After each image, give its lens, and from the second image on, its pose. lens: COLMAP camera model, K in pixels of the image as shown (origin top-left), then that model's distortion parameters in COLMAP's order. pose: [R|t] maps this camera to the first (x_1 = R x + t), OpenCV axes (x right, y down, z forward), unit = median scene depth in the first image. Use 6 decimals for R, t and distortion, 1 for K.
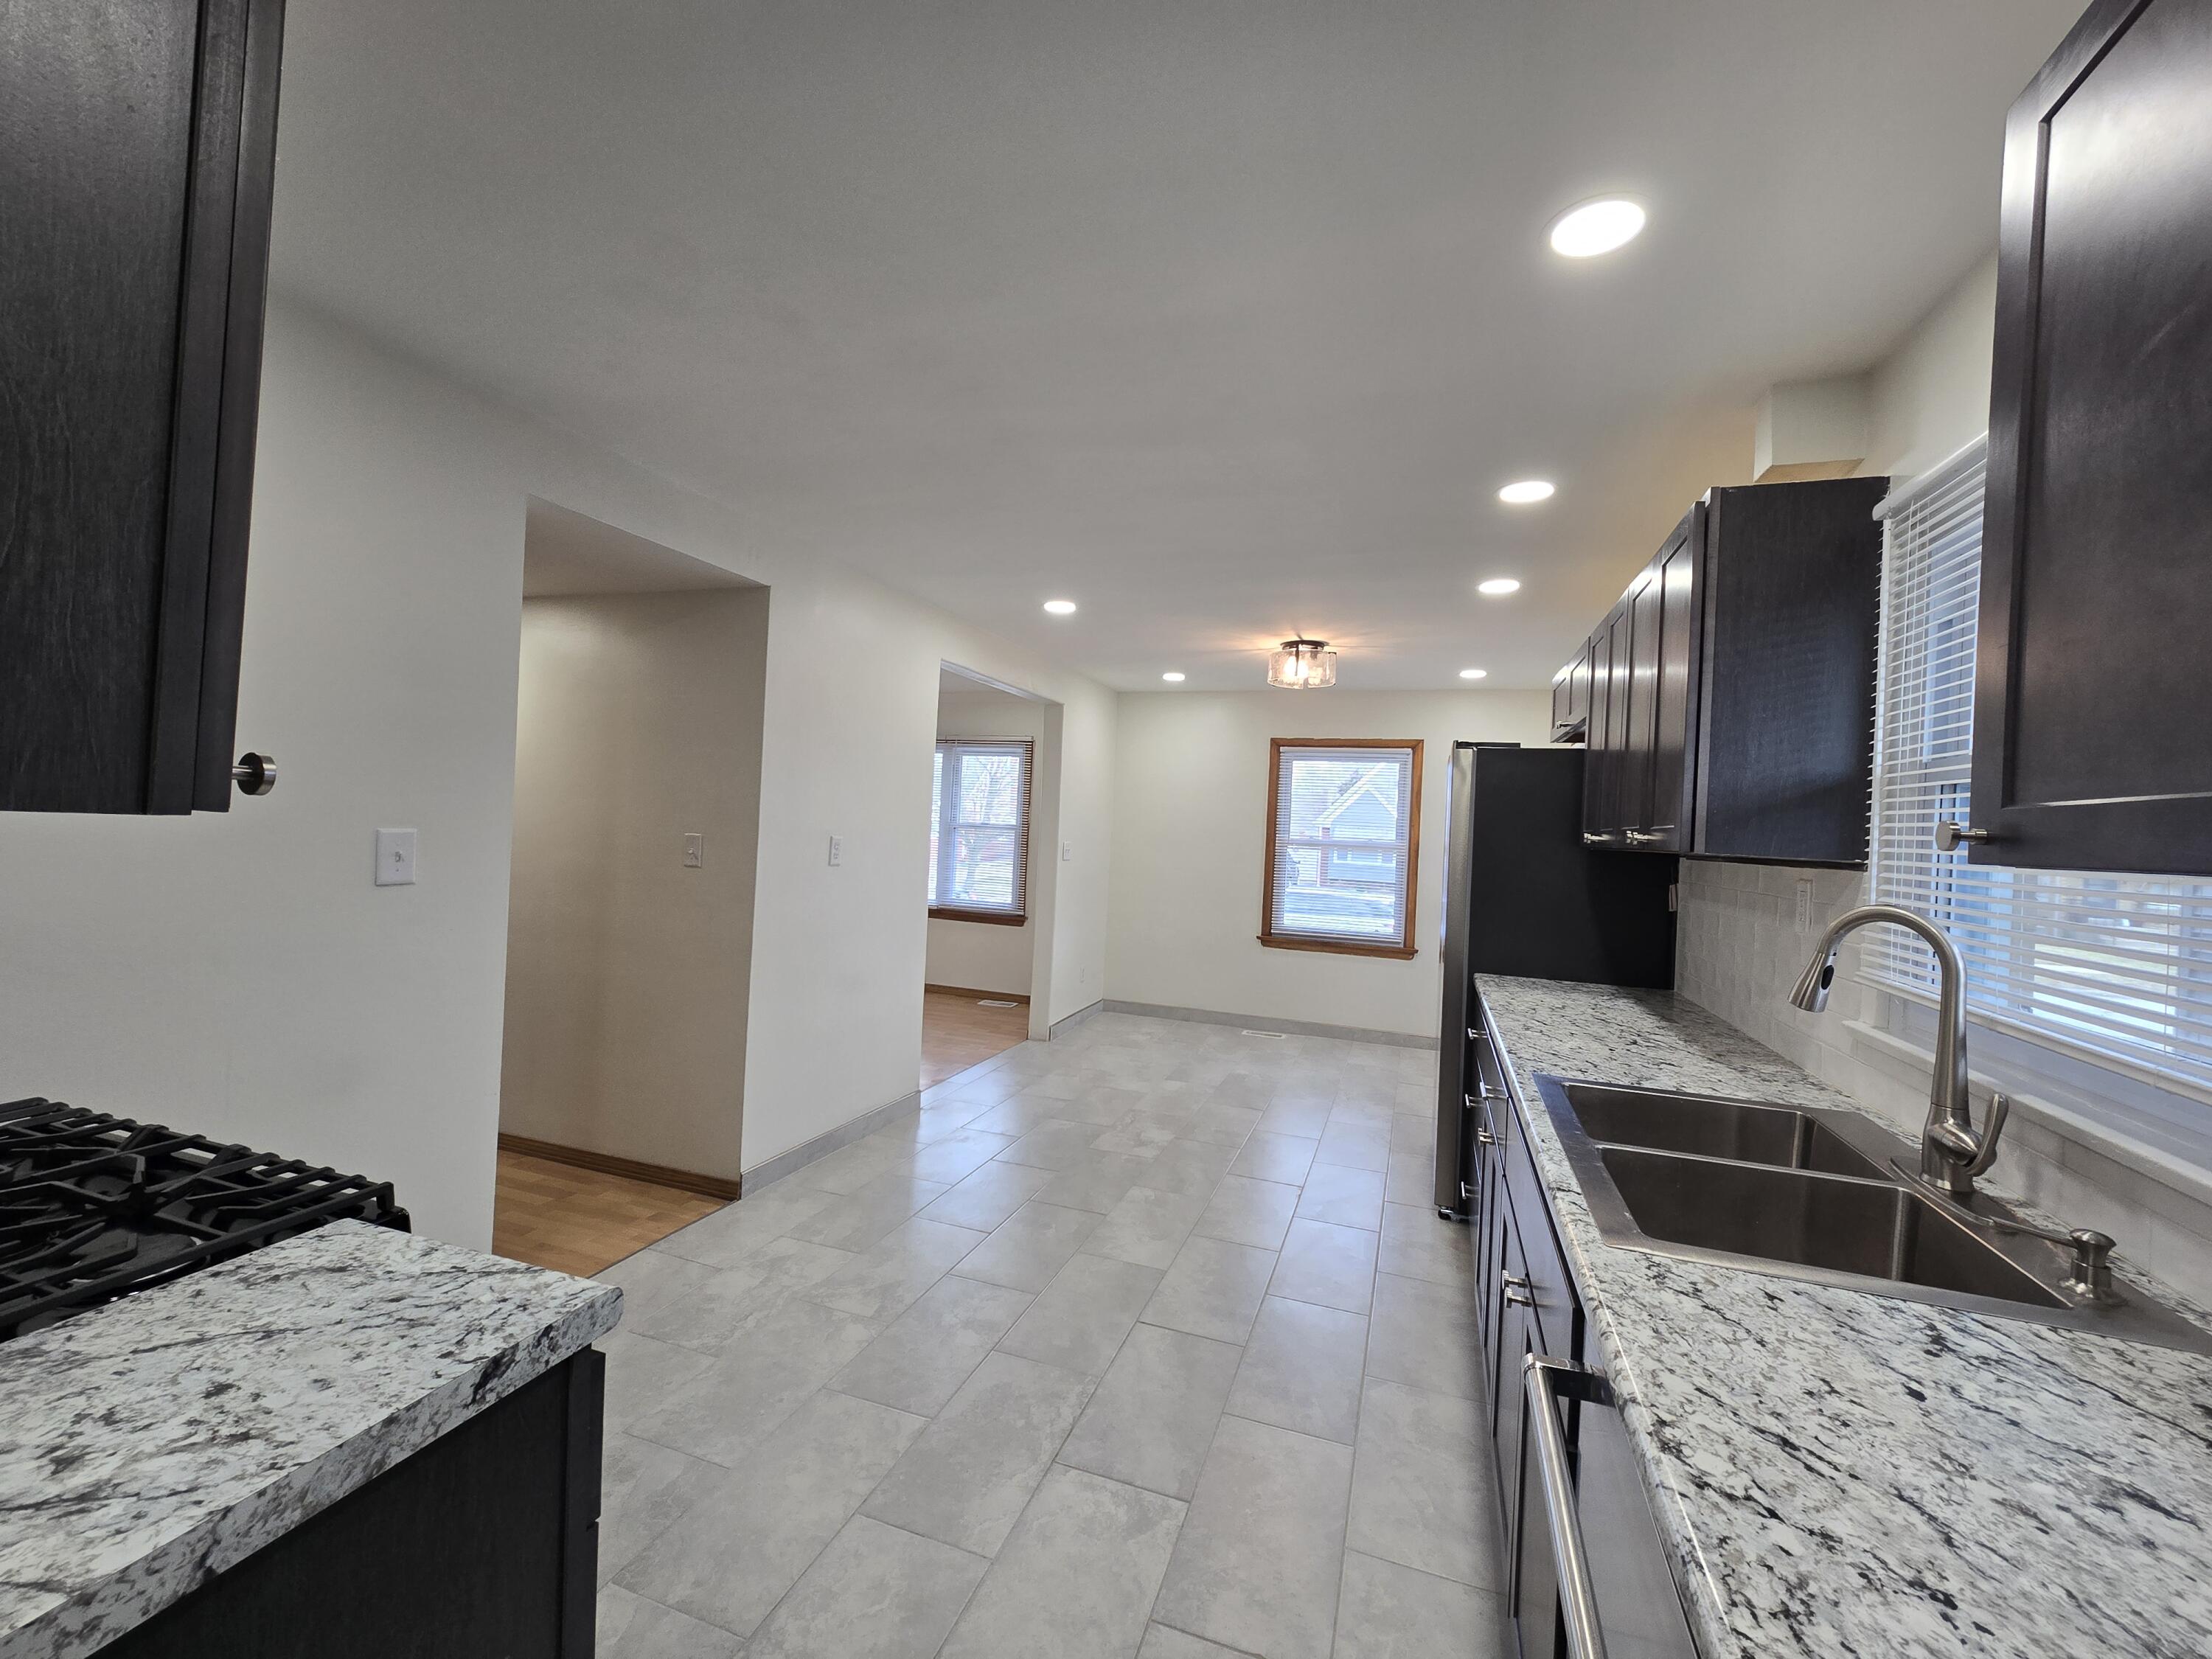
lens RADIAL K [[900.7, 0, 1125.8], [0, 900.7, 824.8], [0, 0, 1]] dist [0.000334, 0.001839]
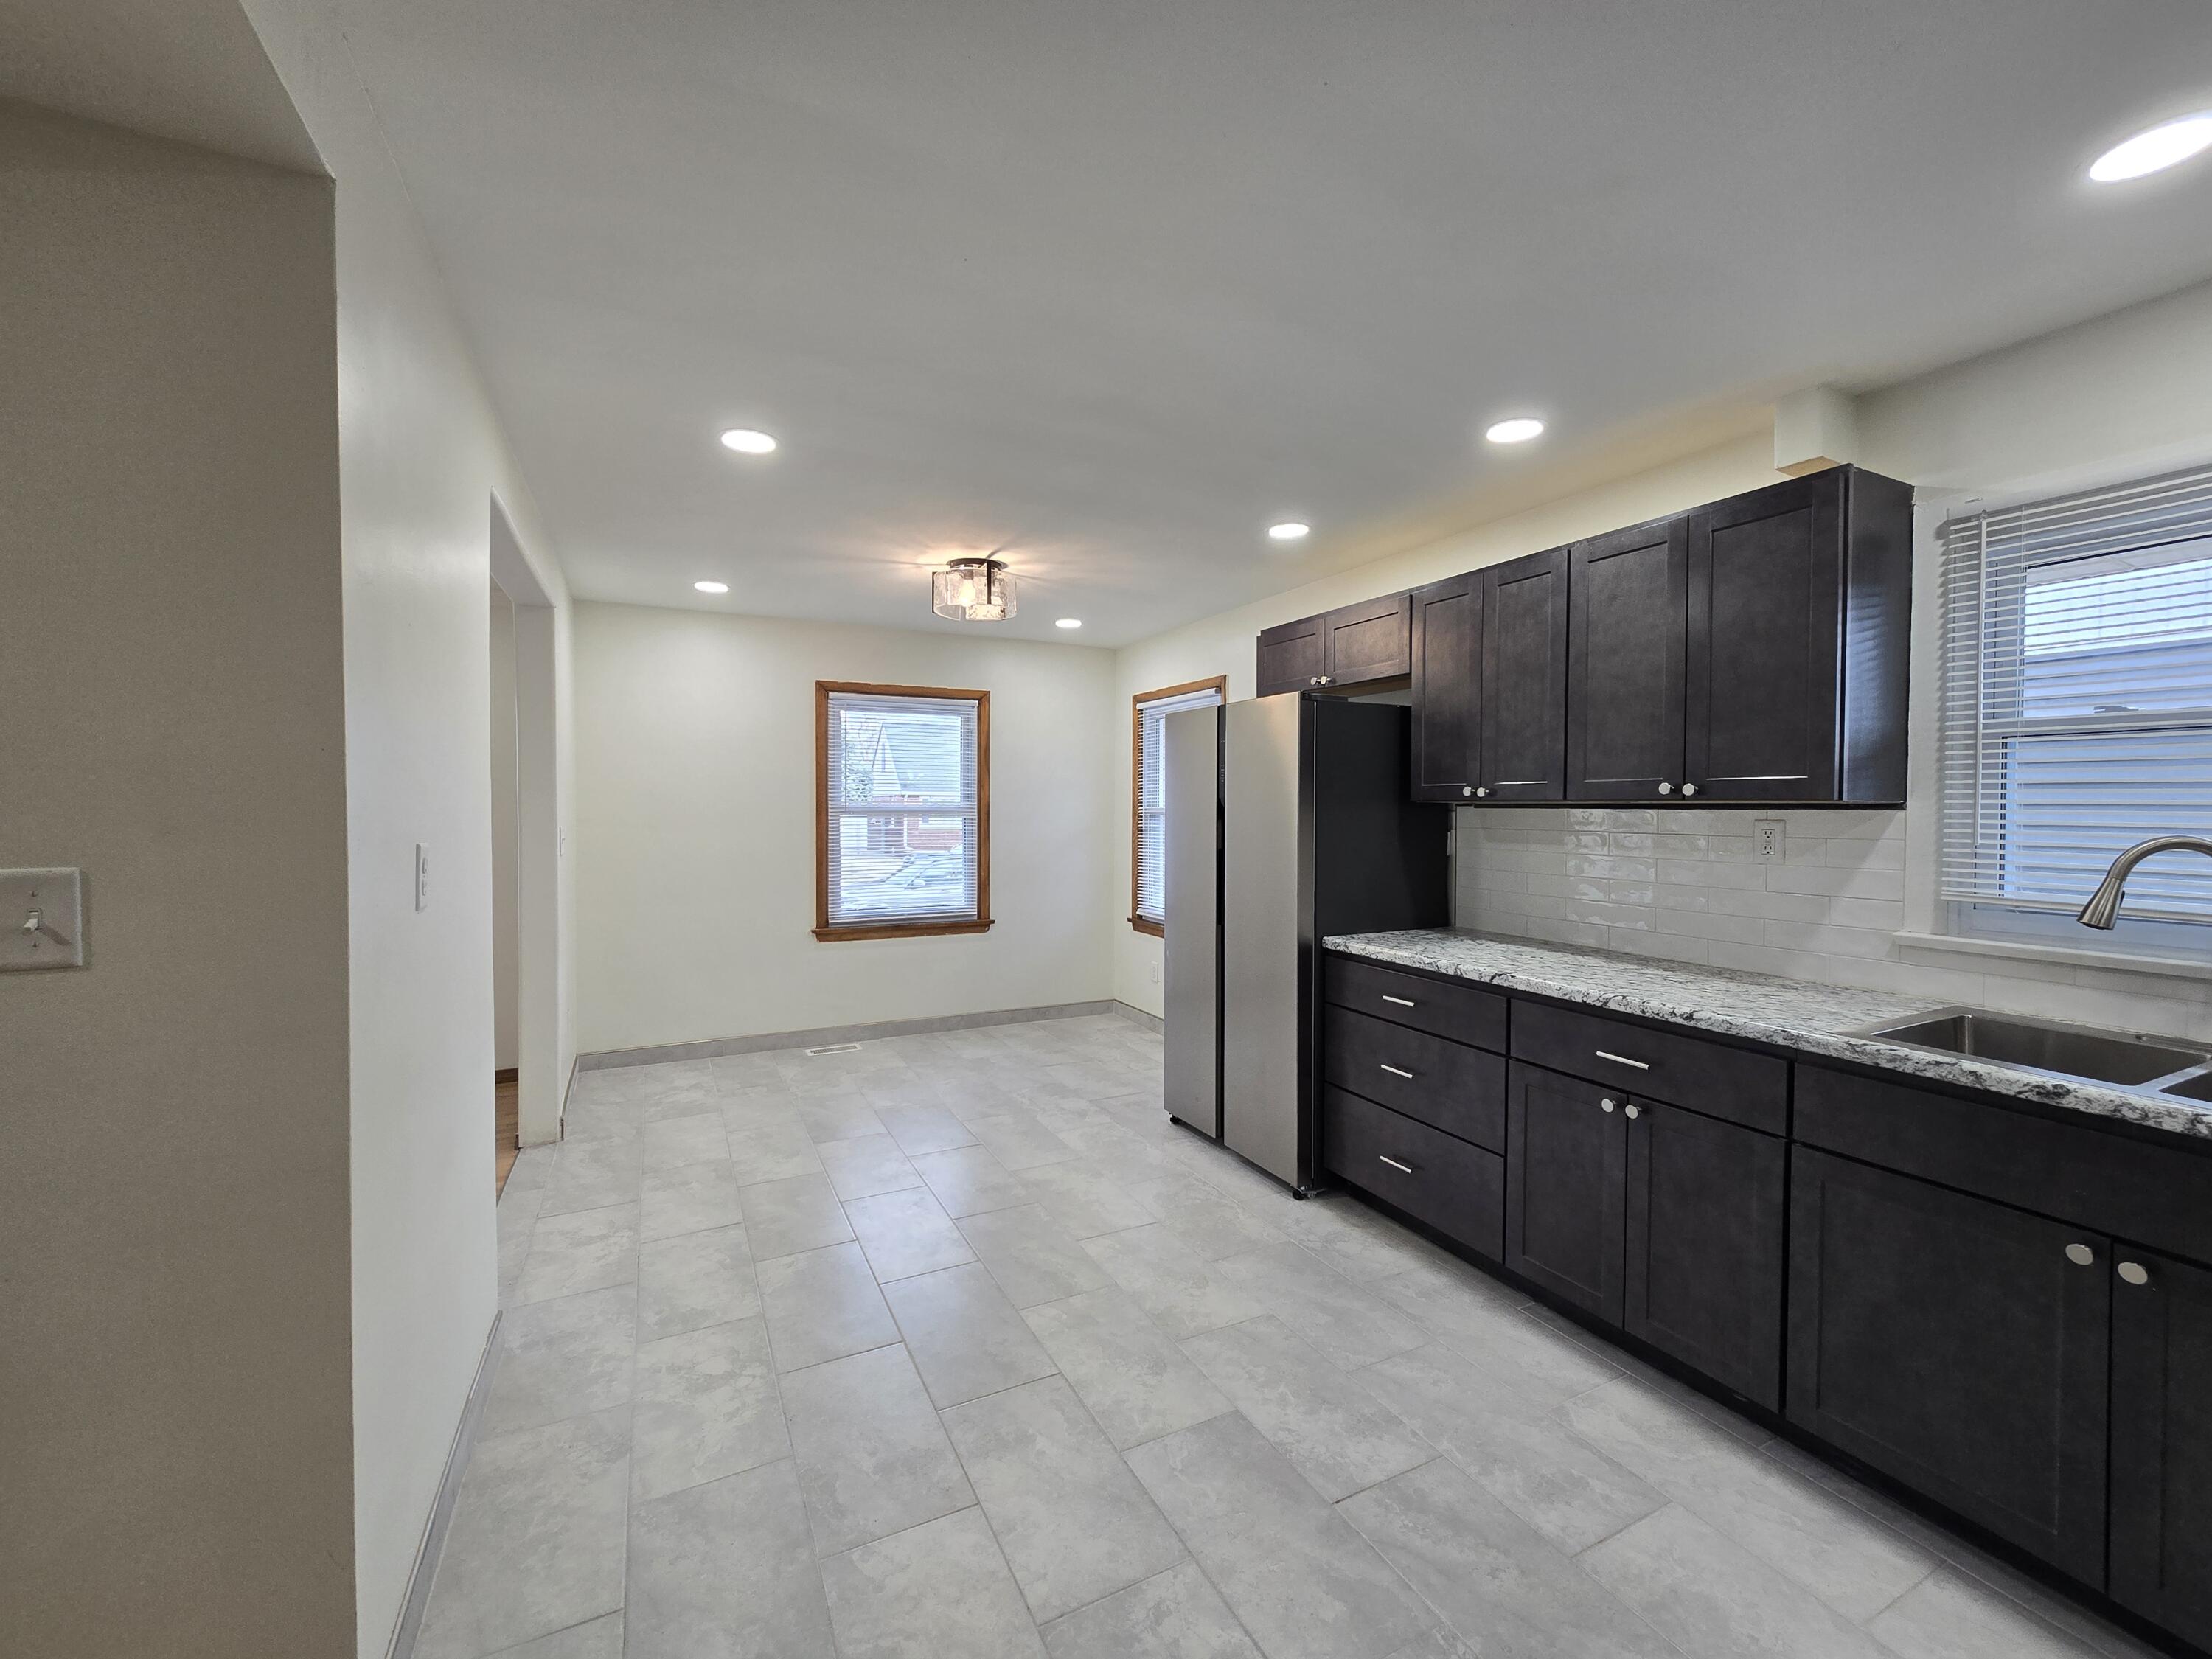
lens RADIAL K [[900.7, 0, 1115.2], [0, 900.7, 822.7], [0, 0, 1]] dist [0.000334, 0.001839]
pose [[0.699554, -0.057194, 0.712287, -0.295899], [0.026213, 0.998175, 0.054405, -0.009130], [-0.714099, -0.019388, 0.699777, 0.333108]]
